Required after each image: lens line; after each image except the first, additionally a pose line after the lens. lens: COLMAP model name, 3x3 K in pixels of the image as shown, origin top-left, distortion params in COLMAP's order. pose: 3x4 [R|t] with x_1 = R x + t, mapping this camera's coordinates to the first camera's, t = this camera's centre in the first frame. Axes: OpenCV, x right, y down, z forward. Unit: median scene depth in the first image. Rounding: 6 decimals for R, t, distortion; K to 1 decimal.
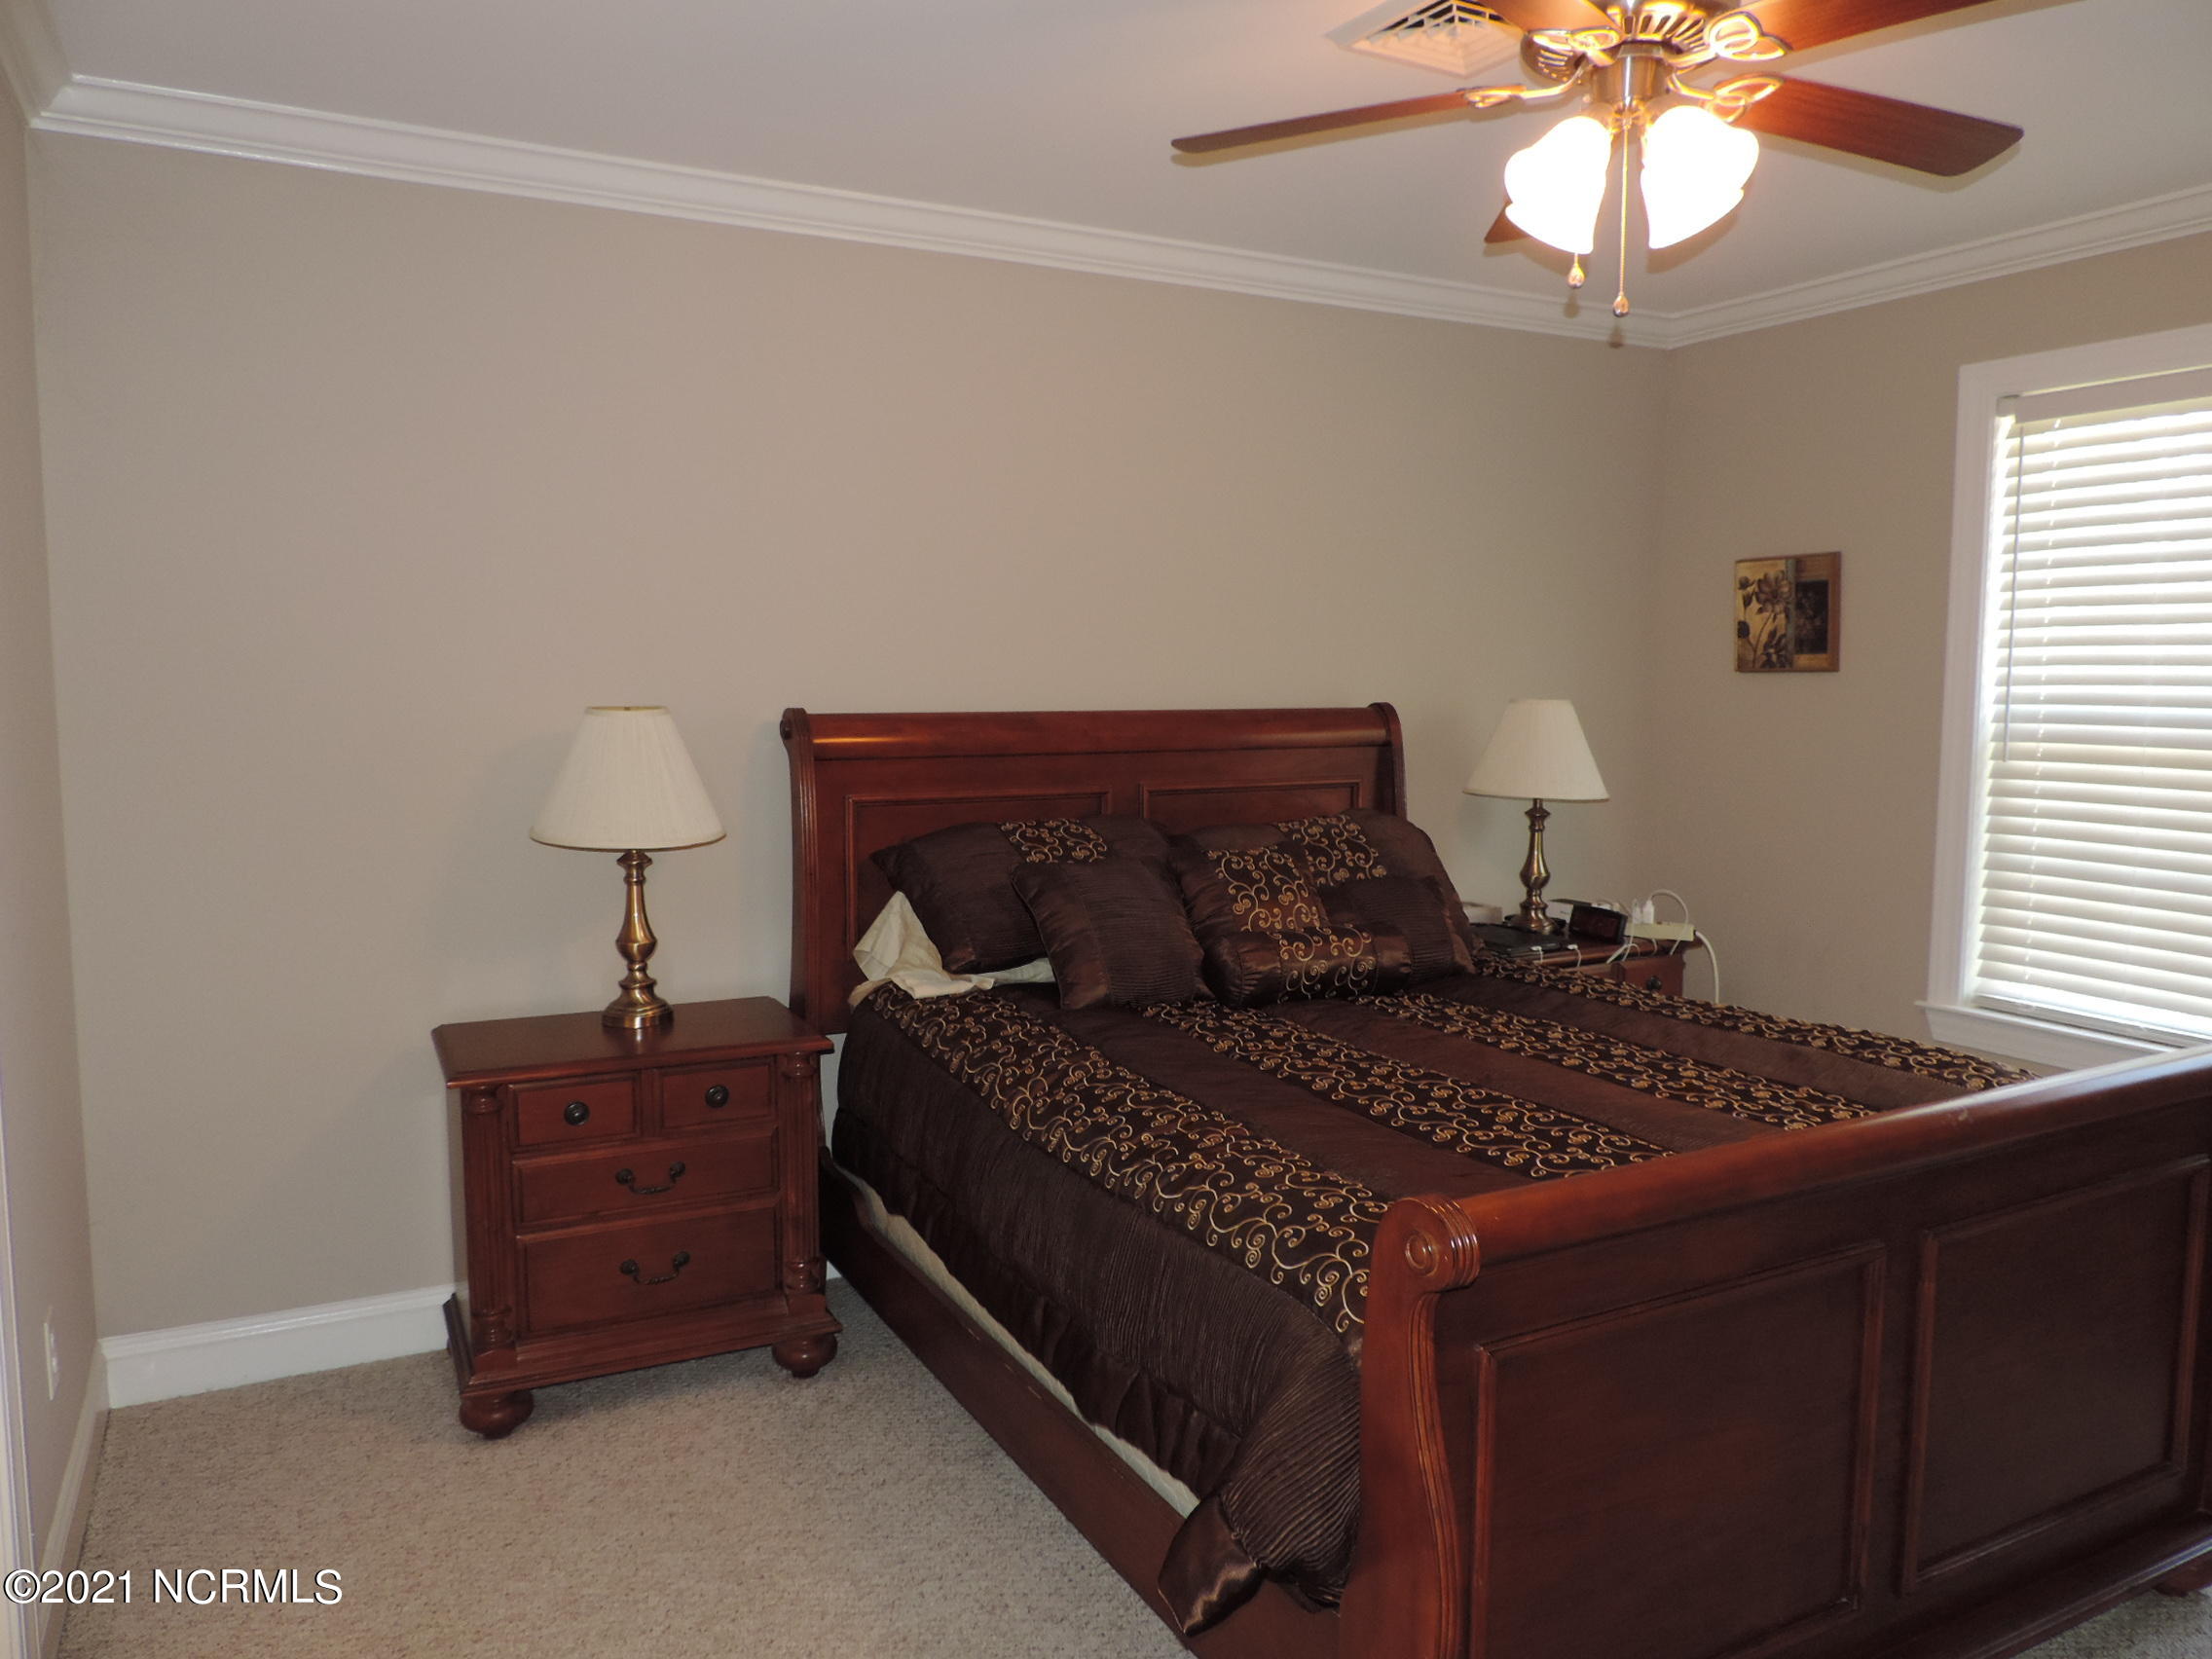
lens RADIAL K [[1566.3, 0, 1106.0], [0, 1566.3, 829.5], [0, 0, 1]] dist [-0.009283, -0.002229]
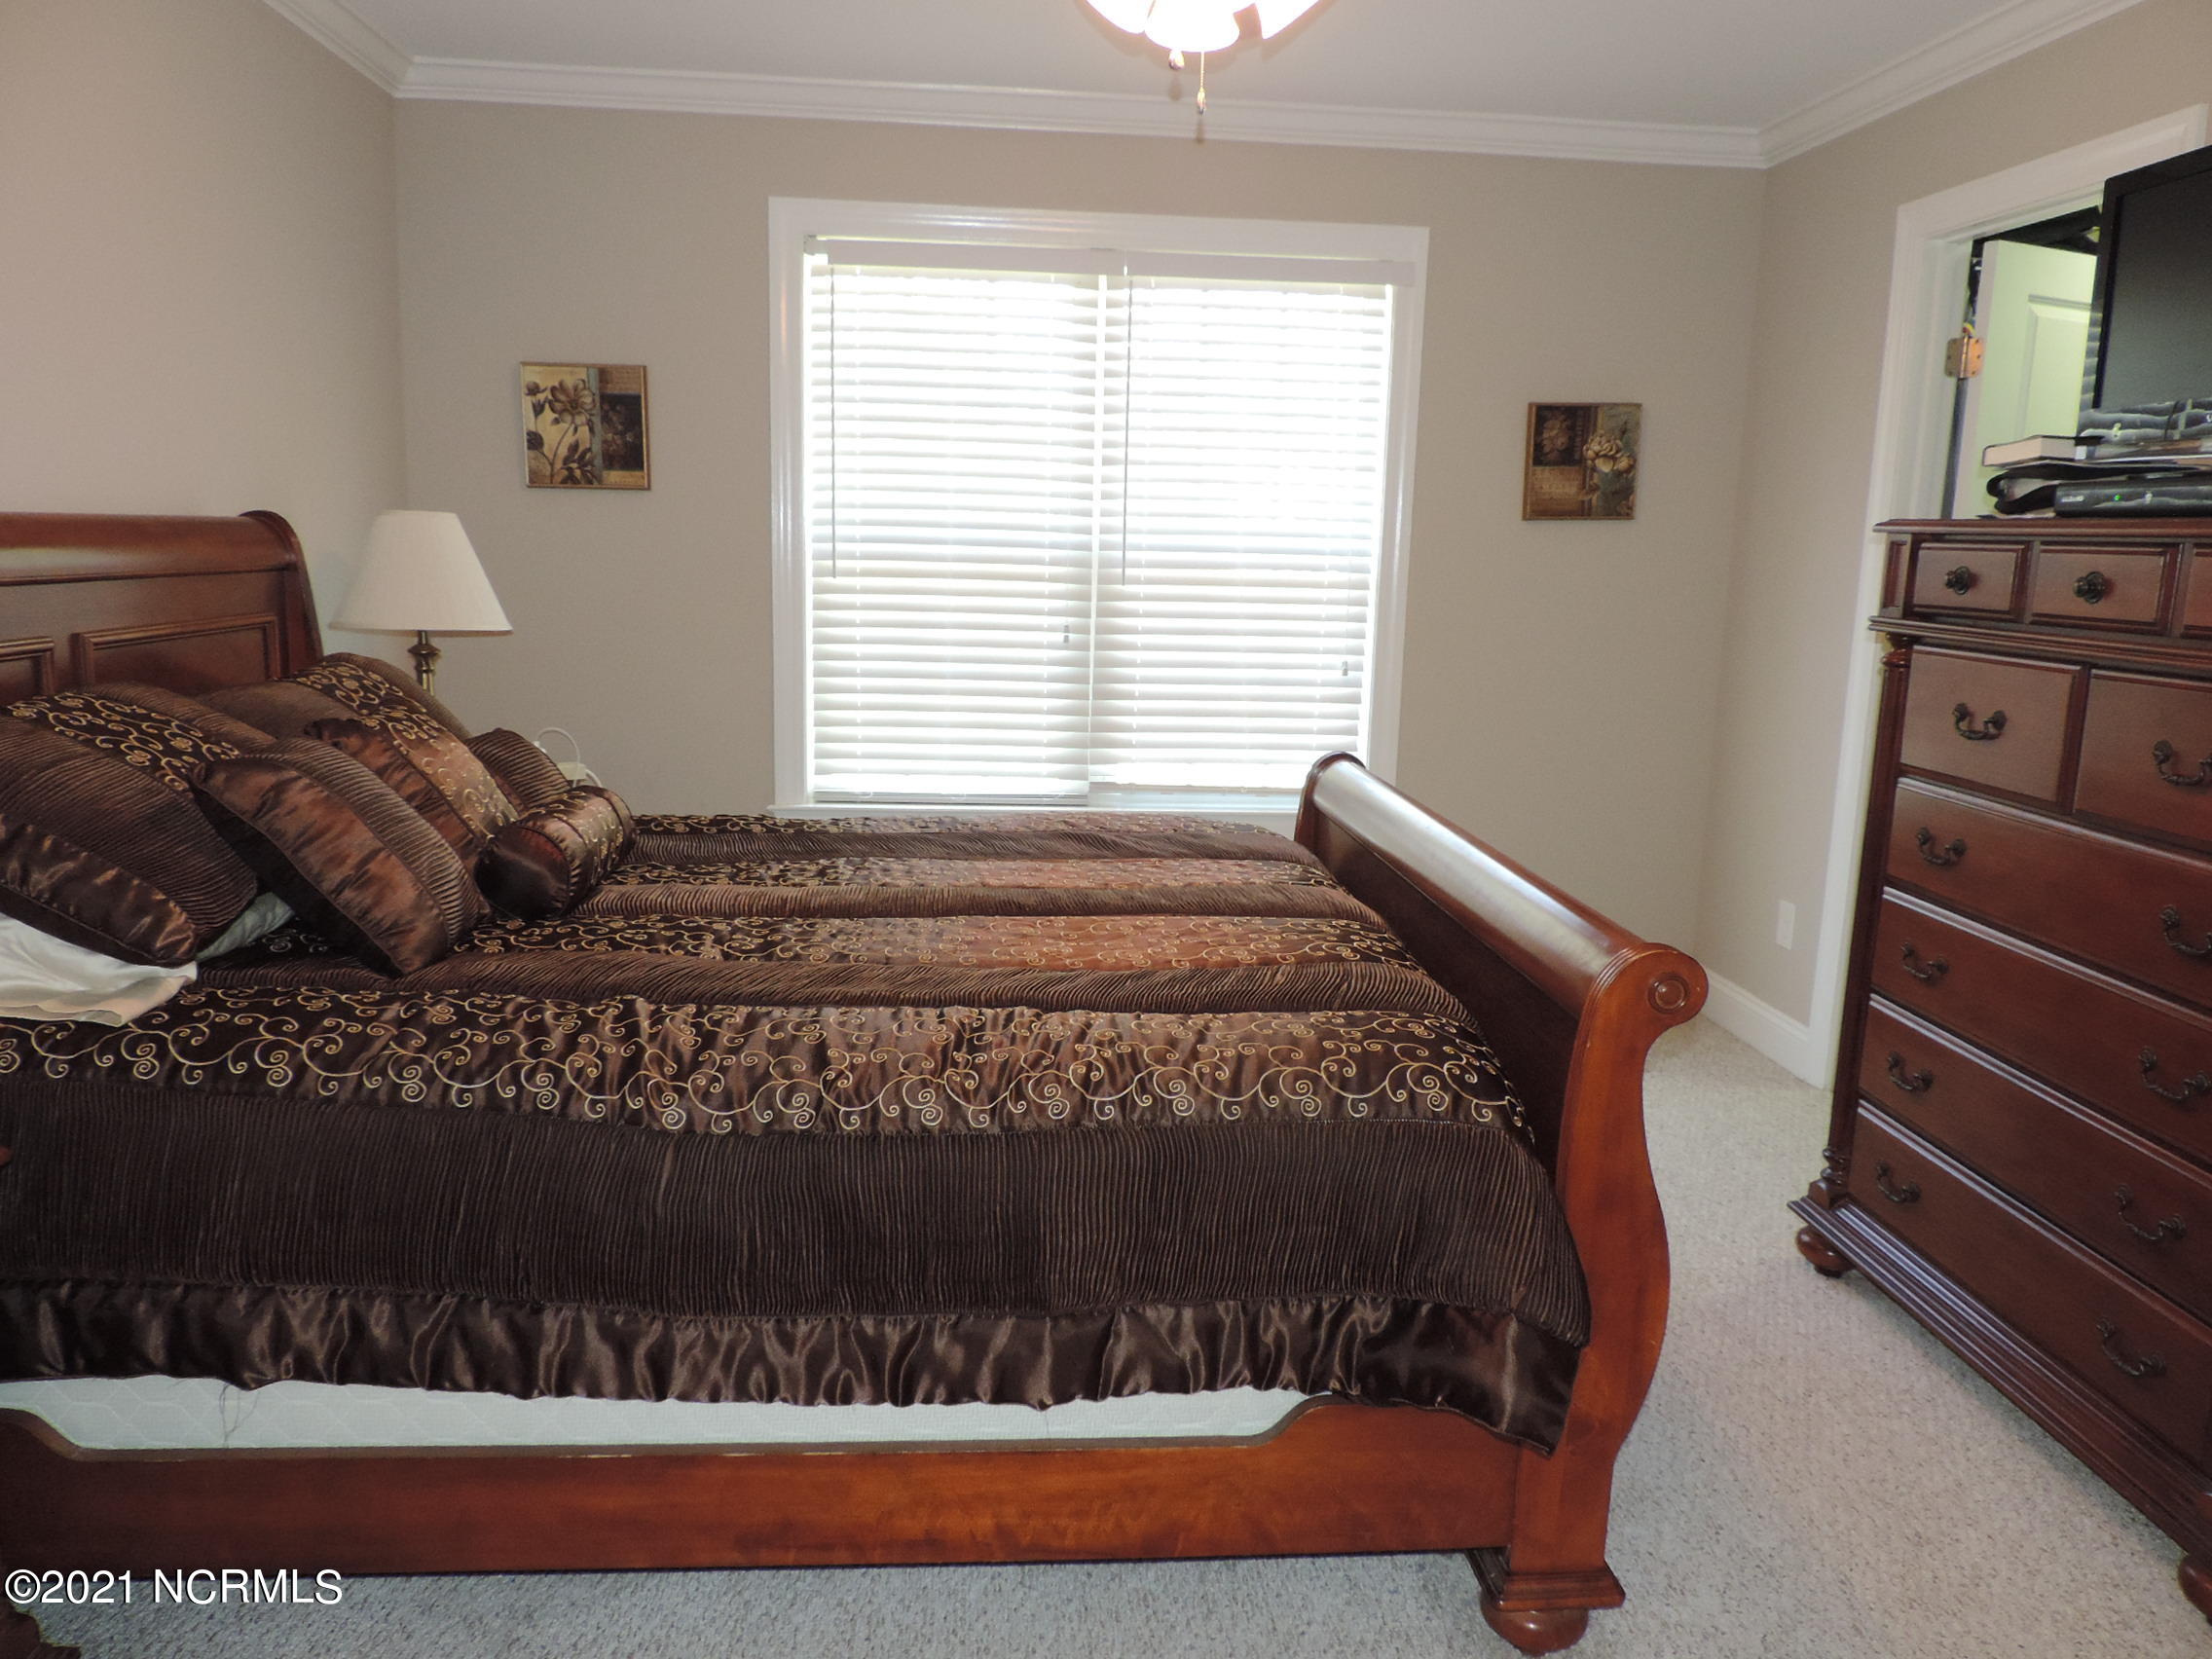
lens RADIAL K [[1566.3, 0, 1106.0], [0, 1566.3, 829.5], [0, 0, 1]] dist [-0.009283, -0.002229]
pose [[0.425884, -0.158594, 0.890770, -0.321362], [0.063283, 0.987328, 0.145529, -0.014905], [-0.902562, -0.005608, 0.430524, 0.311686]]
